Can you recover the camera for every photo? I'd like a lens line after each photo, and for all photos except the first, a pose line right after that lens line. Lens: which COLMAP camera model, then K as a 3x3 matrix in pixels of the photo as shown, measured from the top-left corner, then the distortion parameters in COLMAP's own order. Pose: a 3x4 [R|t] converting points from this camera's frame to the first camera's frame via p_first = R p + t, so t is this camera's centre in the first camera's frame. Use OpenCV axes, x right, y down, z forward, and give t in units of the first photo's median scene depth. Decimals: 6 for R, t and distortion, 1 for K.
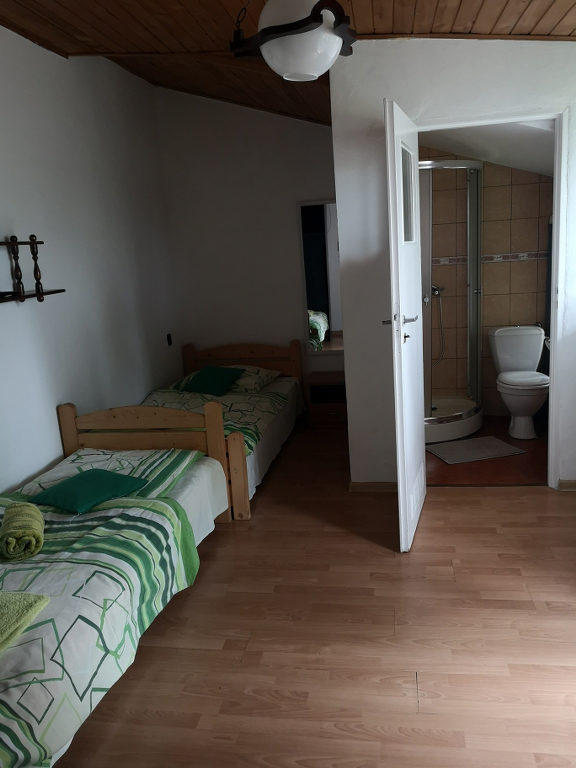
lens RADIAL K [[612.5, 0, 287.4], [0, 612.5, 383.6], [0, 0, 1]] dist [-0.011881, -0.013155]
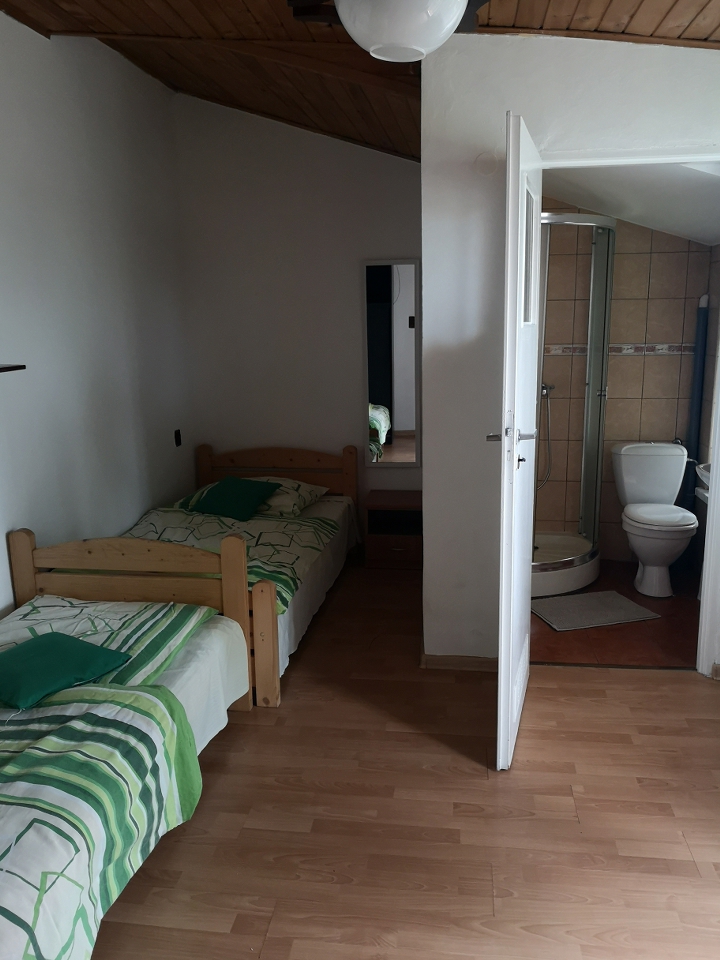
lens RADIAL K [[765.6, 0, 361.8], [0, 765.6, 478.5], [0, 0, 1]] dist [-0.011881, -0.013155]
pose [[0.998179, 0.043768, 0.041515, -0.015917], [-0.043199, 0.998961, -0.014488, -0.031155], [-0.042106, 0.012668, 0.999033, 0.128932]]
